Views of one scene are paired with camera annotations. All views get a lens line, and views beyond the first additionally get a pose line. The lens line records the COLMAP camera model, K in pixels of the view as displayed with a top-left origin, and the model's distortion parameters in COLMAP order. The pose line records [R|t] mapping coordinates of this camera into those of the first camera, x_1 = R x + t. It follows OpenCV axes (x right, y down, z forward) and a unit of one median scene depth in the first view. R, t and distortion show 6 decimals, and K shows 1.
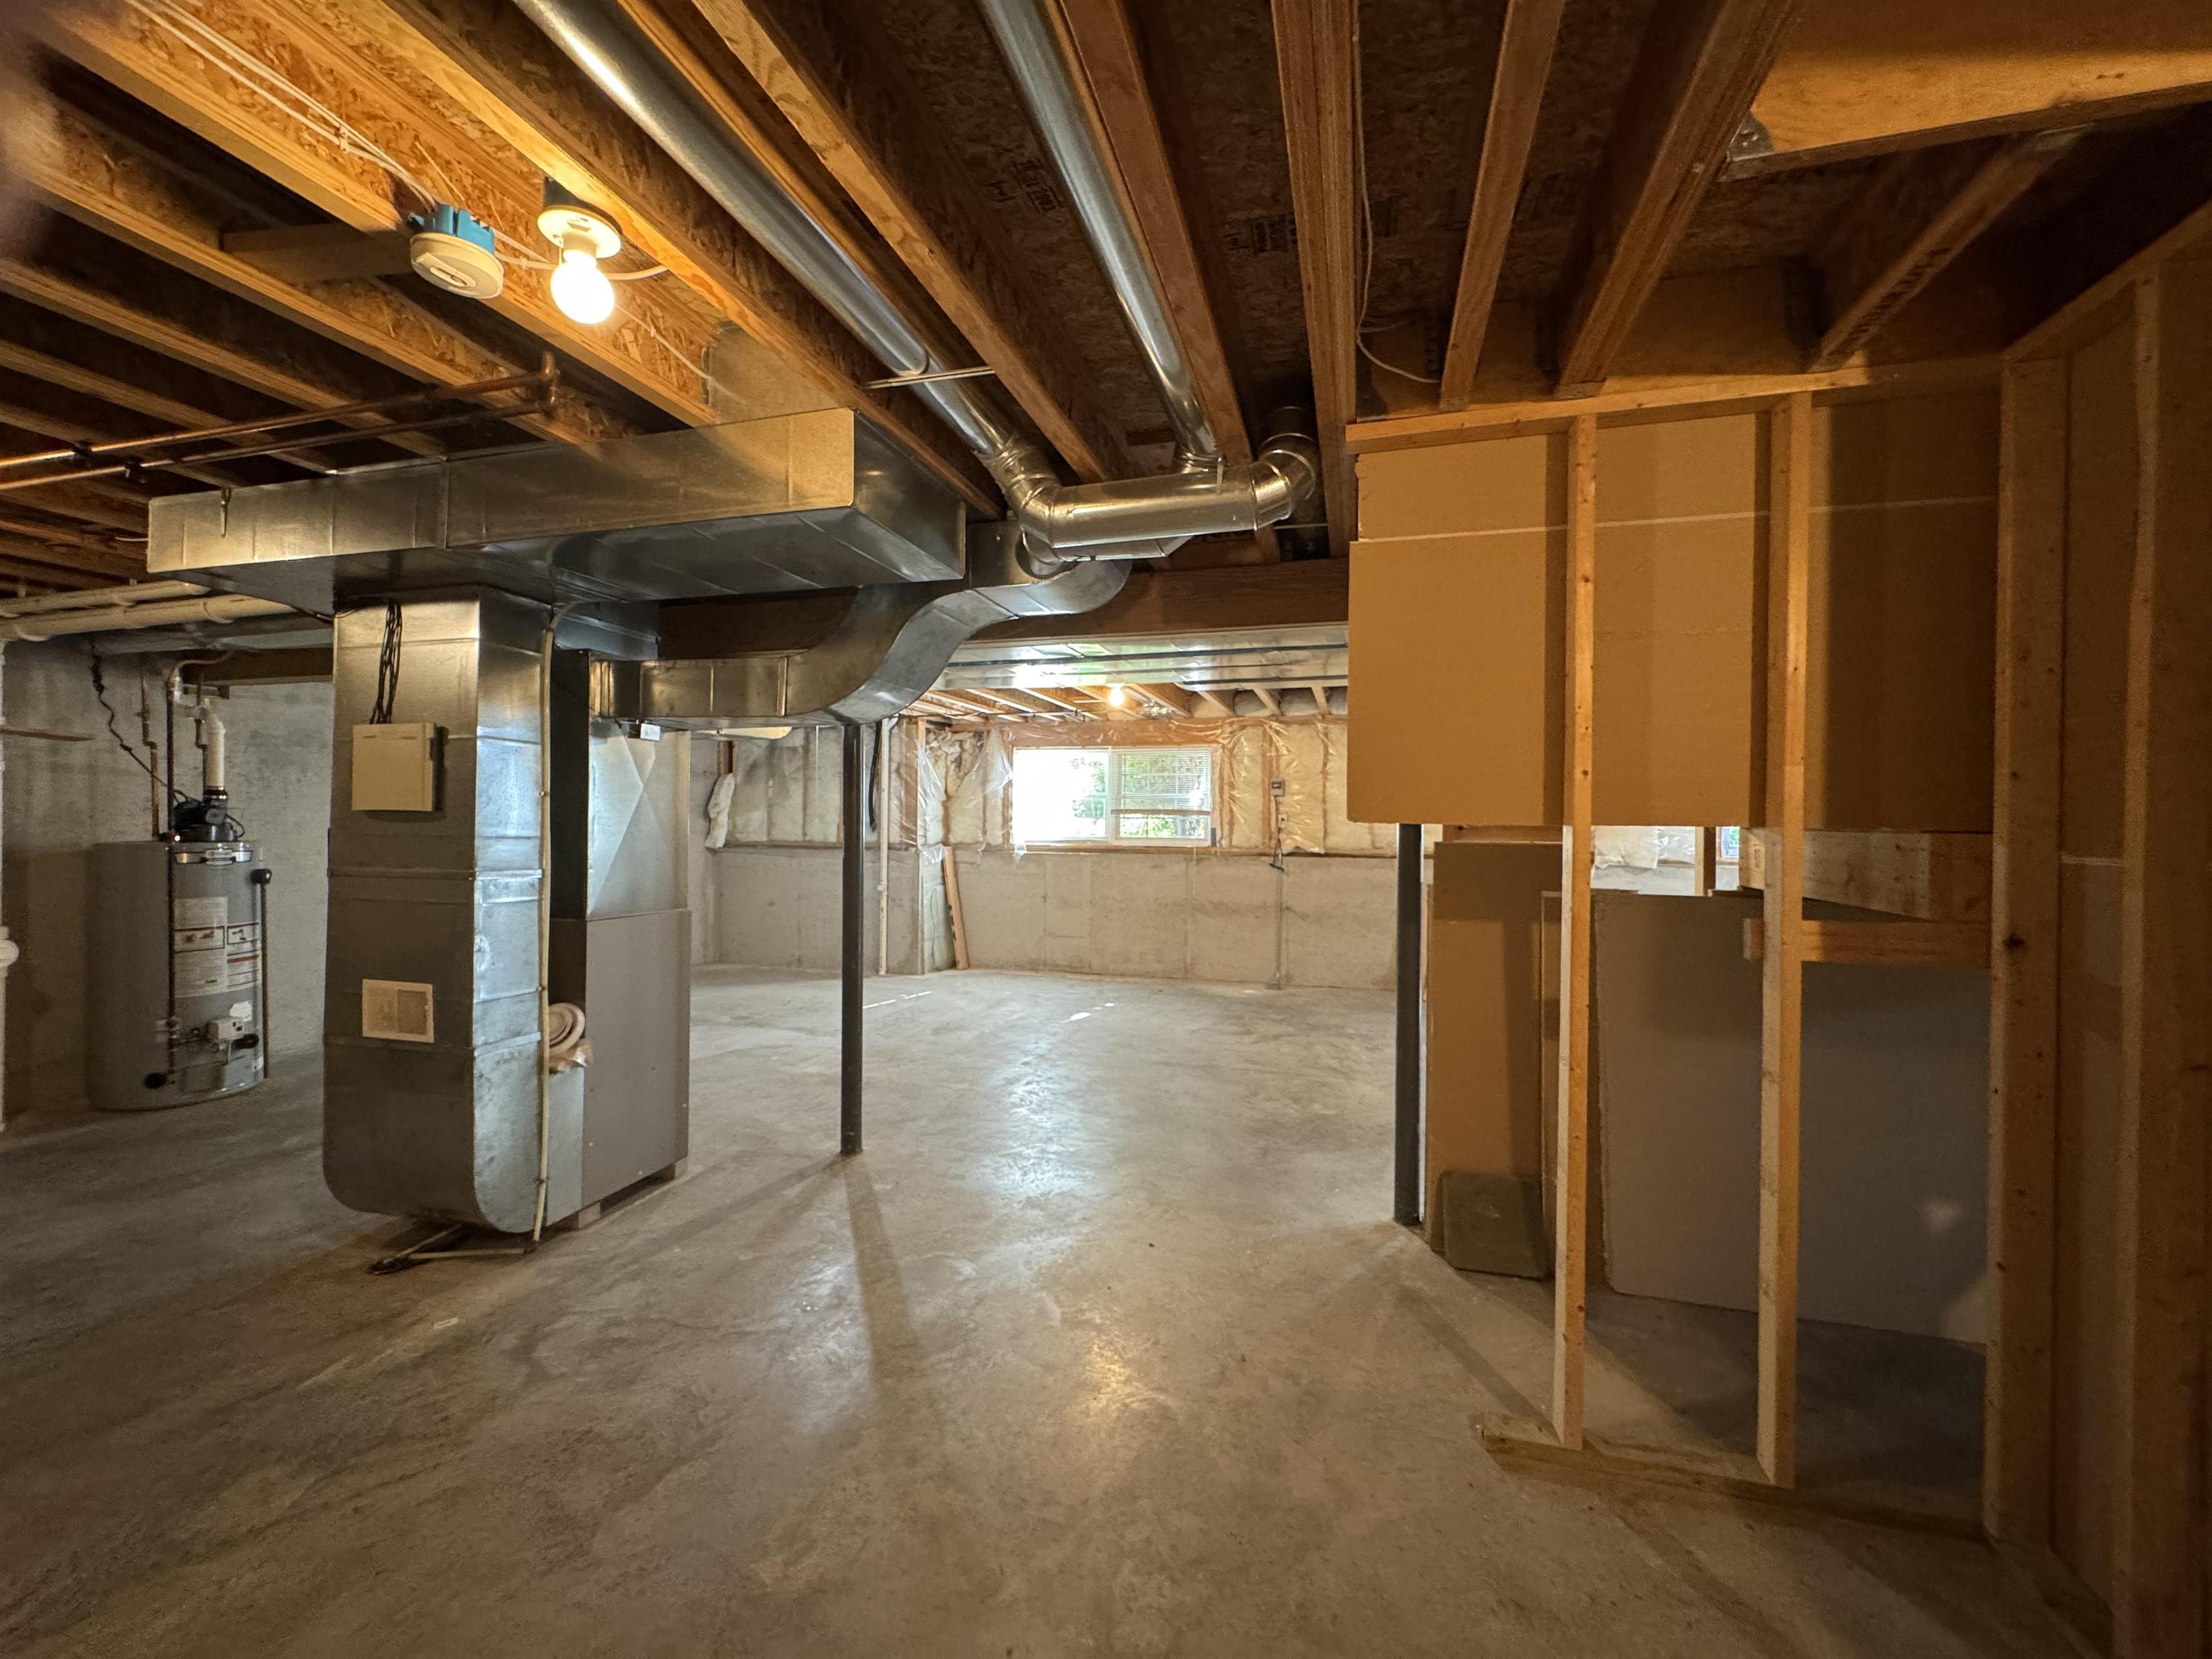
lens RADIAL K [[888.9, 0, 1097.7], [0, 888.9, 826.4], [0, 0, 1]] dist [-0.001027, 0.000140]
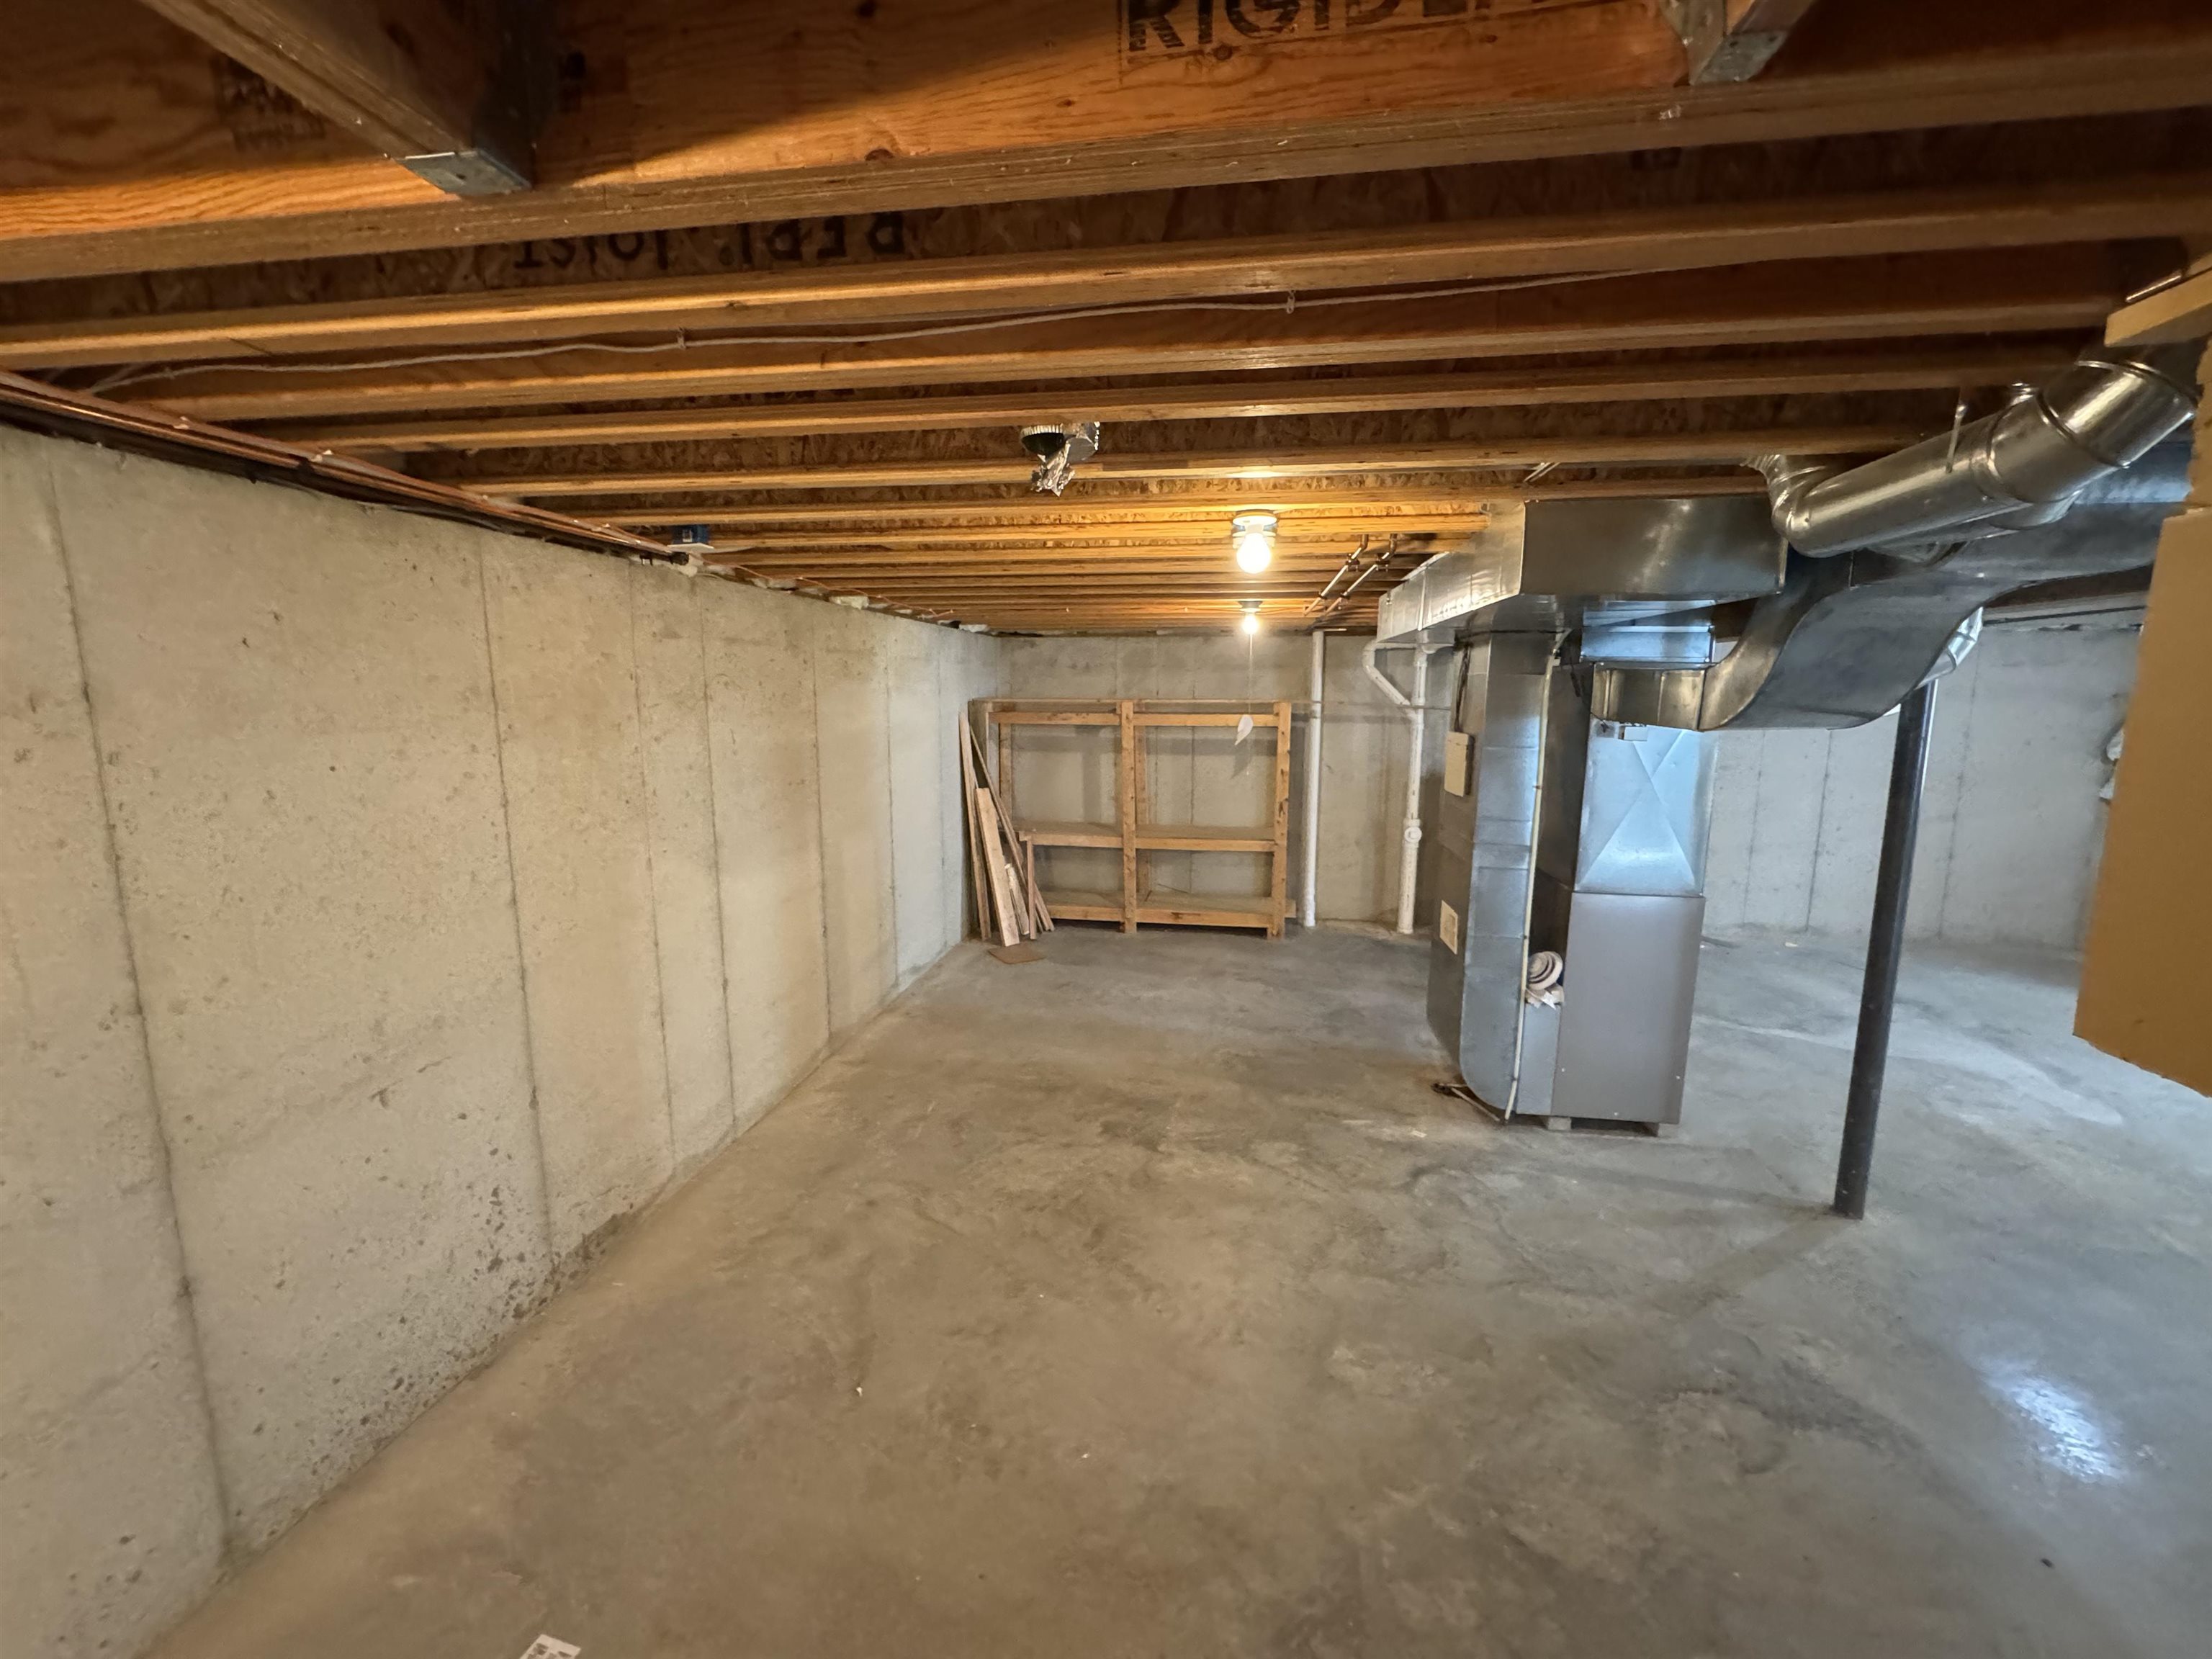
lens RADIAL K [[888.9, 0, 1099.2], [0, 888.9, 829.8], [0, 0, 1]] dist [-0.001027, 0.000140]
pose [[0.133942, 0.145321, -0.980276, 0.509600], [-0.009892, 0.989336, 0.145312, -0.143153], [0.990940, -0.009766, 0.133951, 0.216903]]
